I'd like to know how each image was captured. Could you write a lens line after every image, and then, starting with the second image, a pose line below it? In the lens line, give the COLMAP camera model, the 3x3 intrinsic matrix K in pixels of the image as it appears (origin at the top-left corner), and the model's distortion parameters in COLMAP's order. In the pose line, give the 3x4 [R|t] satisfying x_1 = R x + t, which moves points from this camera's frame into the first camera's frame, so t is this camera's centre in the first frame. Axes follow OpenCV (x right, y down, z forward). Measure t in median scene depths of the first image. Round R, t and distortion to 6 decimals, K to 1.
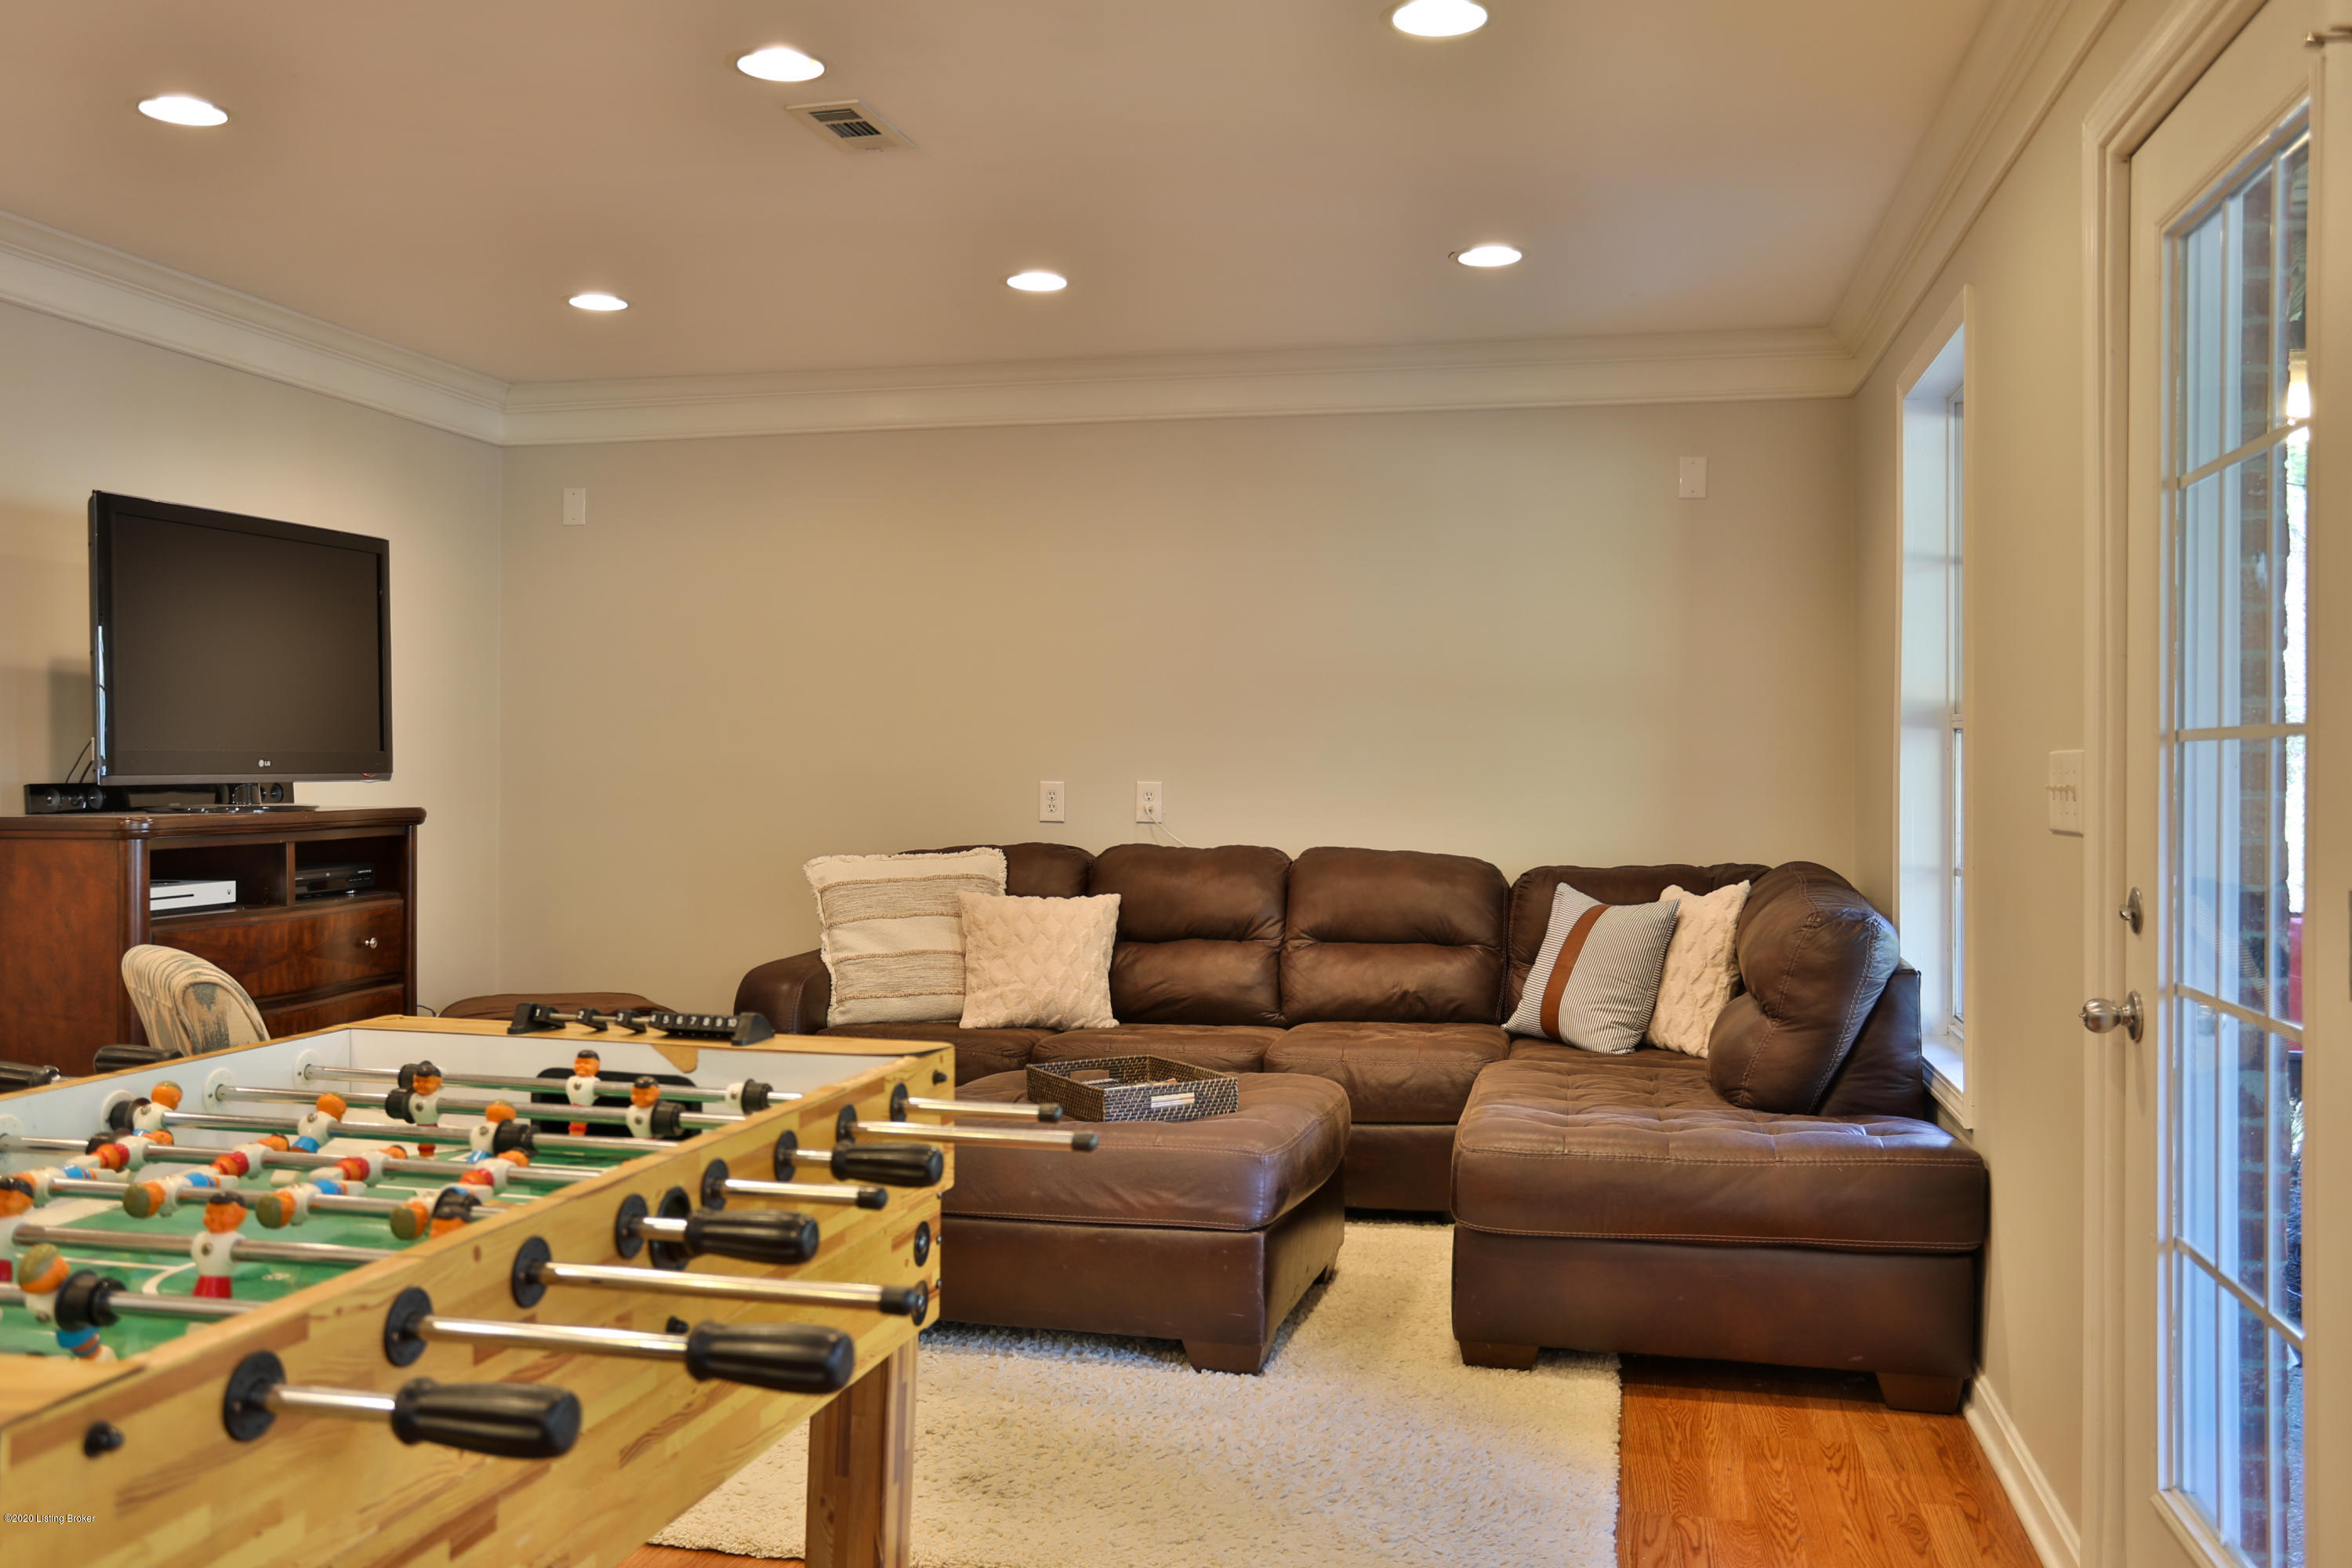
lens RADIAL K [[2350.1, 0, 1177.6], [0, 2350.1, 781.4], [0, 0, 1]] dist [0.003650, 0.000000]
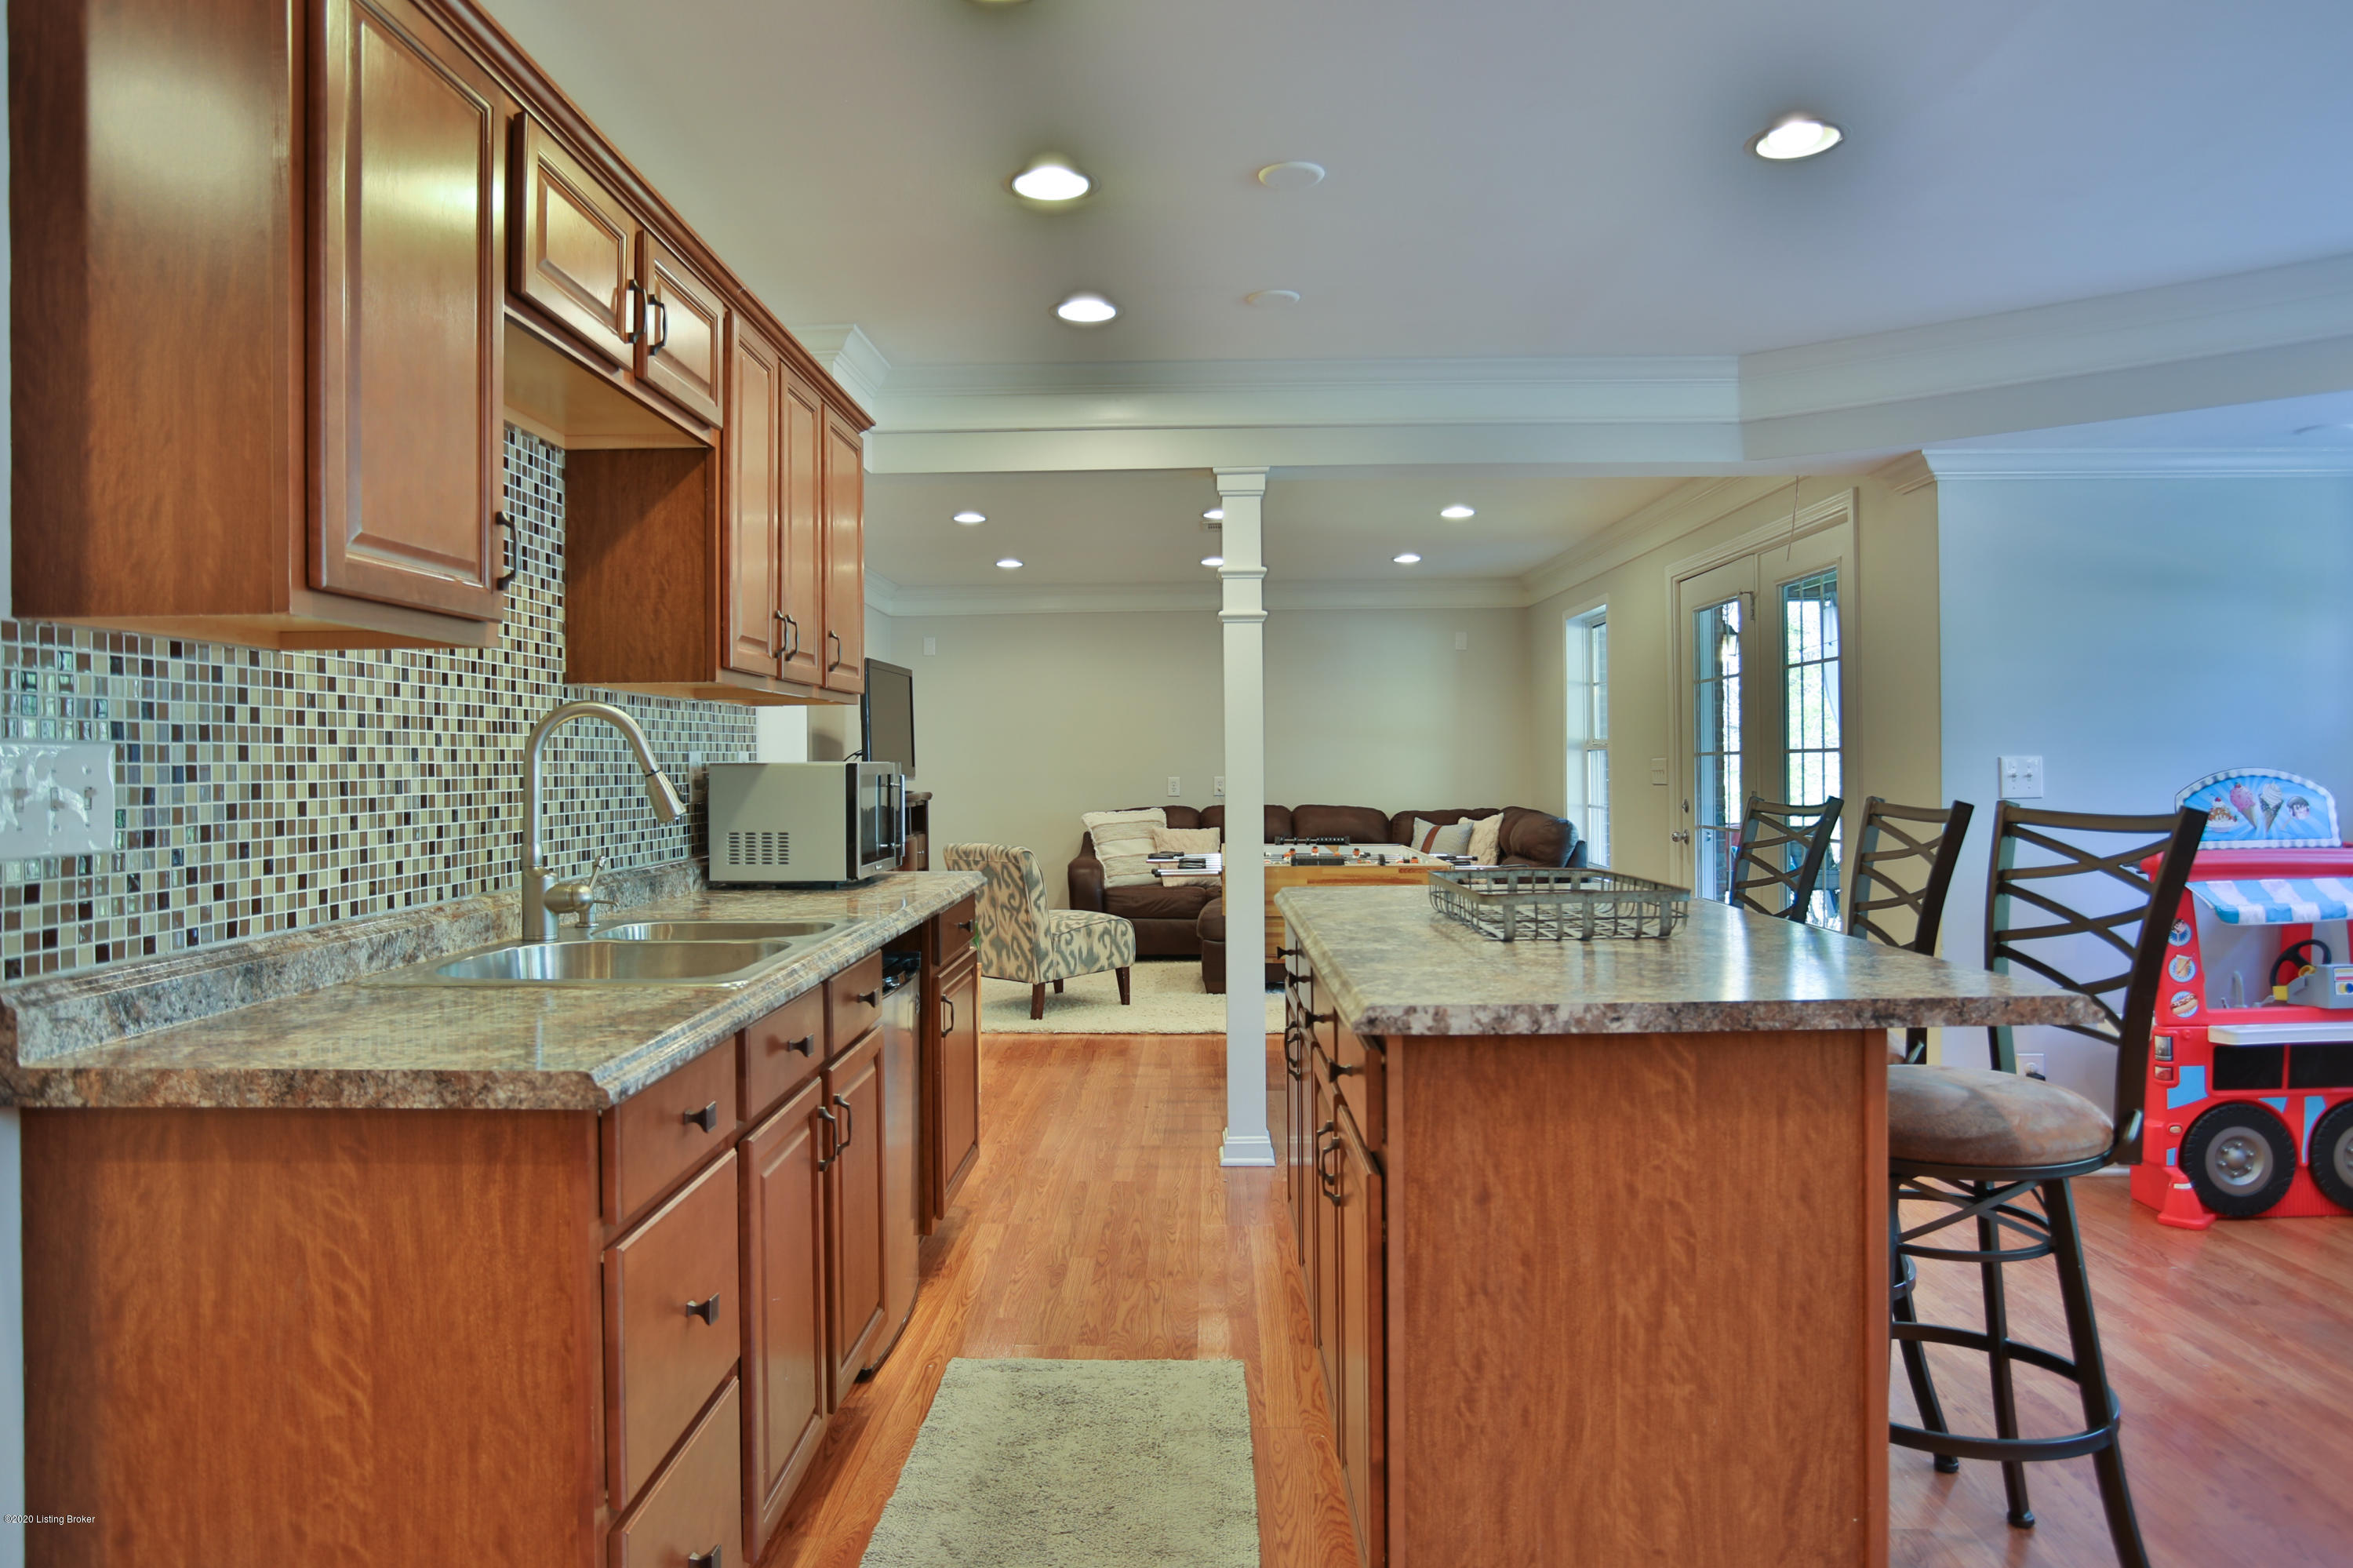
lens RADIAL K [[2565.3, 0, 1175.5], [0, 2565.3, 779.2], [0, 0, 1]] dist [-0.000062, 0.000000]
pose [[0.955734, -0.010833, 0.294032, -0.818469], [0.013011, 0.999901, -0.005450, 0.016089], [-0.293944, 0.009034, 0.955780, -1.370321]]
